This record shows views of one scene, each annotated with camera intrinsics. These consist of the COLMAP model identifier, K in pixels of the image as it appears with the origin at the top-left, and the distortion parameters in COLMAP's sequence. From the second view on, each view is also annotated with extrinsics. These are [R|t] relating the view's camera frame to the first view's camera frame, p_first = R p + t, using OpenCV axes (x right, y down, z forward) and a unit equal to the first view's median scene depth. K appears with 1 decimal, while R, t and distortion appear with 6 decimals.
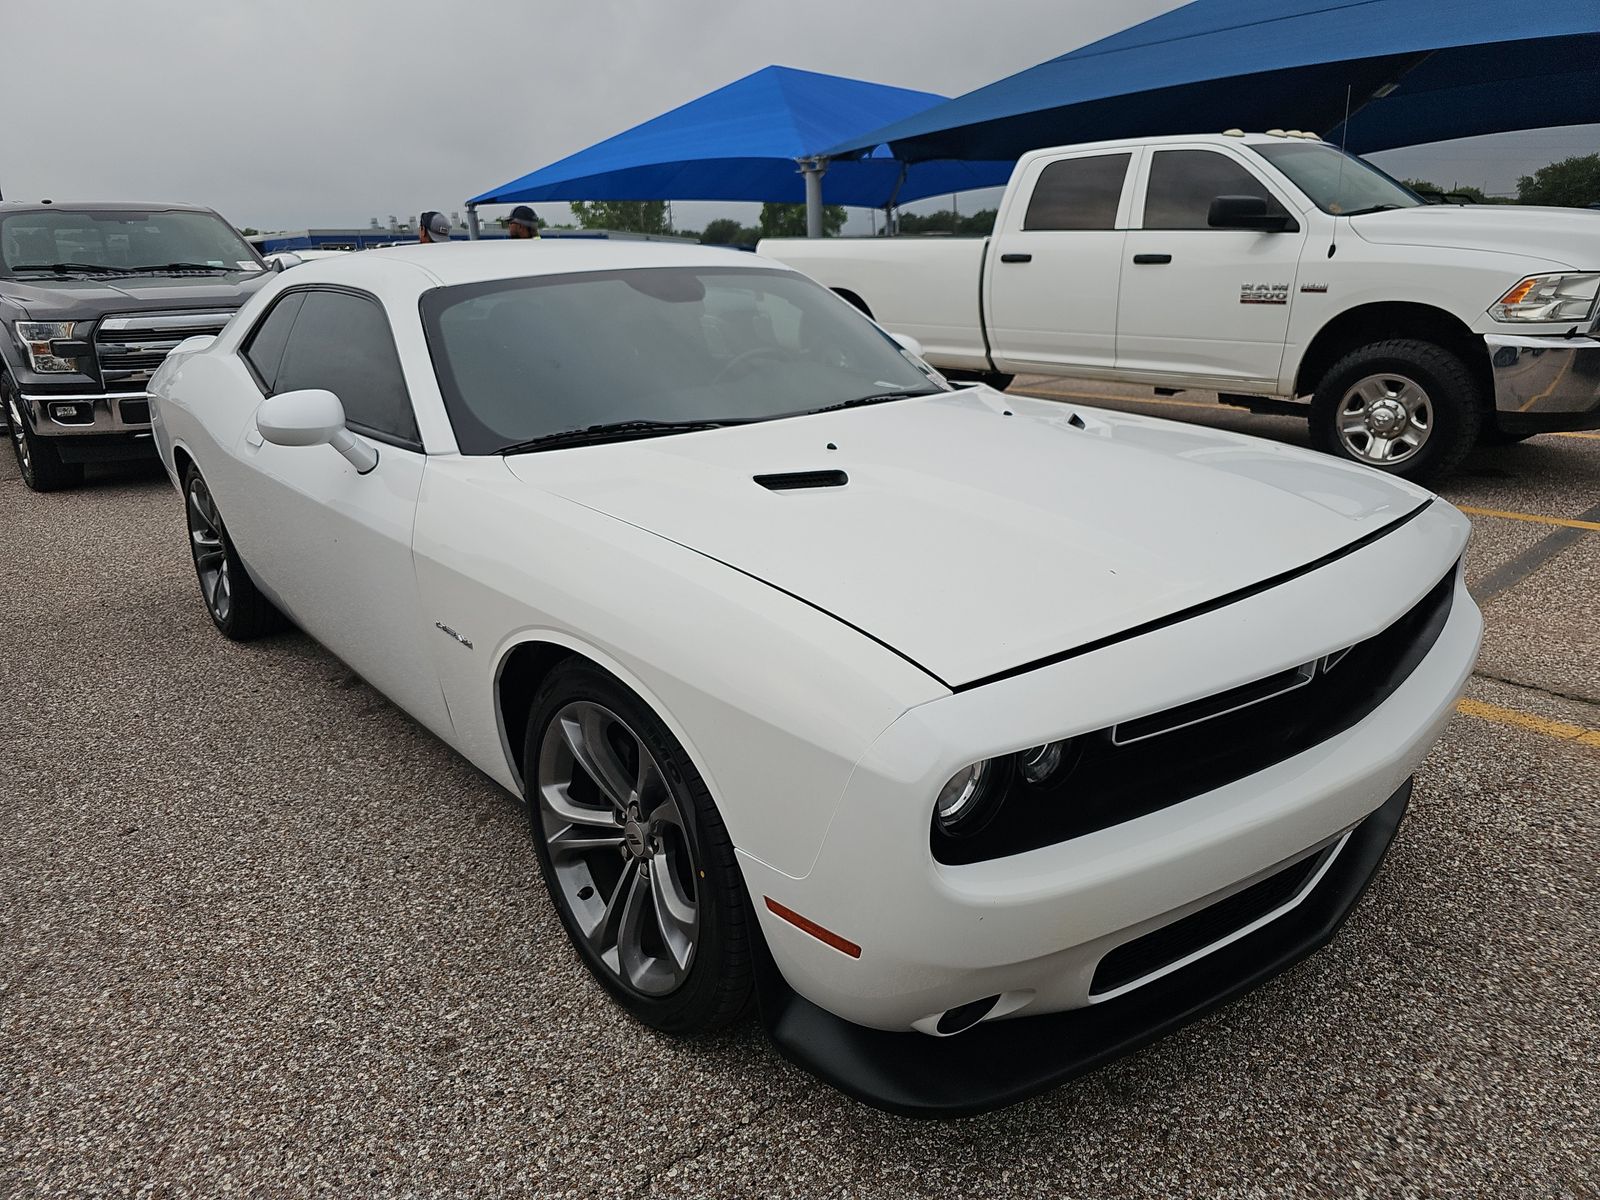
lens RADIAL K [[1105.9, 0, 804.4], [0, 1105.9, 600.3], [0, 0, 1]] dist [0.038359, -0.031428]
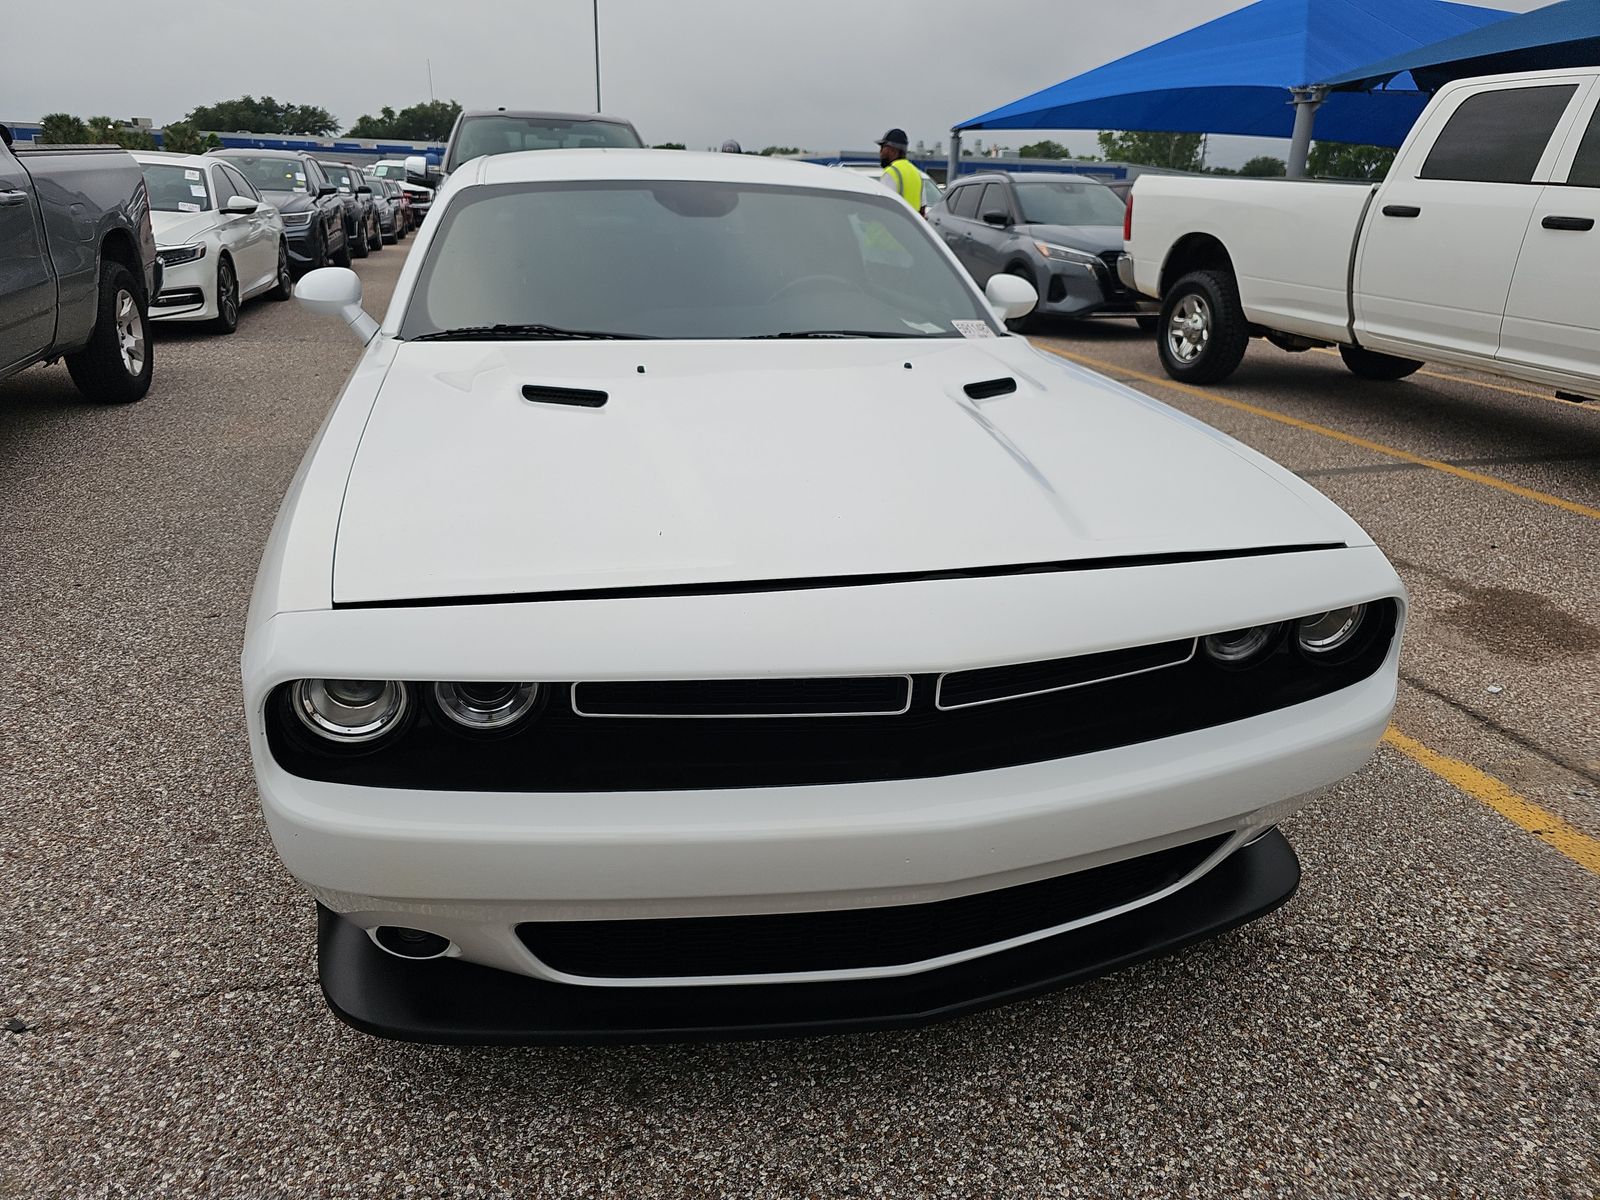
lens RADIAL K [[1105.9, 0, 804.4], [0, 1105.9, 600.3], [0, 0, 1]] dist [0.038359, -0.031428]
pose [[0.890699, 0.210432, -0.402957, 0.196024], [-0.188522, 0.977579, 0.093801, -0.020417], [0.413661, -0.007582, 0.910399, 0.061296]]
